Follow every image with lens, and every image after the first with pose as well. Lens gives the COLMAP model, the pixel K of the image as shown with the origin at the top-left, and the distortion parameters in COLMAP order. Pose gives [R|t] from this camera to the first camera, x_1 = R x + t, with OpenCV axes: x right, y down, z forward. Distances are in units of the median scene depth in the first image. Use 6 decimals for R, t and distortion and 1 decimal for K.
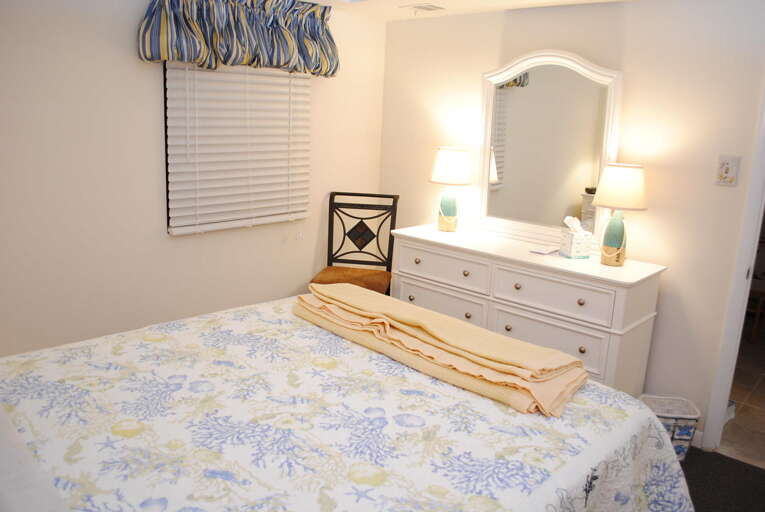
lens RADIAL K [[601.9, 0, 382.3], [0, 601.9, 255.6], [0, 0, 1]] dist [-0.063432, -0.022213]
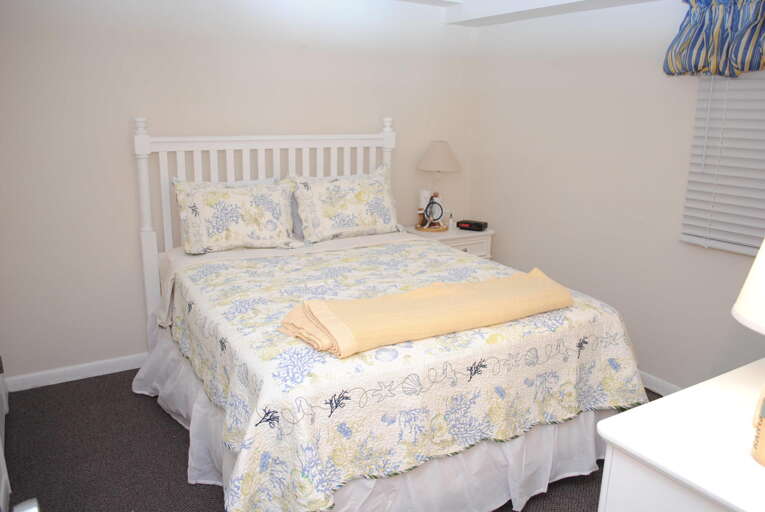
lens RADIAL K [[601.9, 0, 381.5], [0, 601.9, 256.1], [0, 0, 1]] dist [-0.063432, -0.022213]
pose [[-0.250779, 0.183208, -0.950550, 1.402118], [-0.261141, 0.932722, 0.248668, -0.245601], [0.932156, 0.310588, -0.186063, 1.372703]]
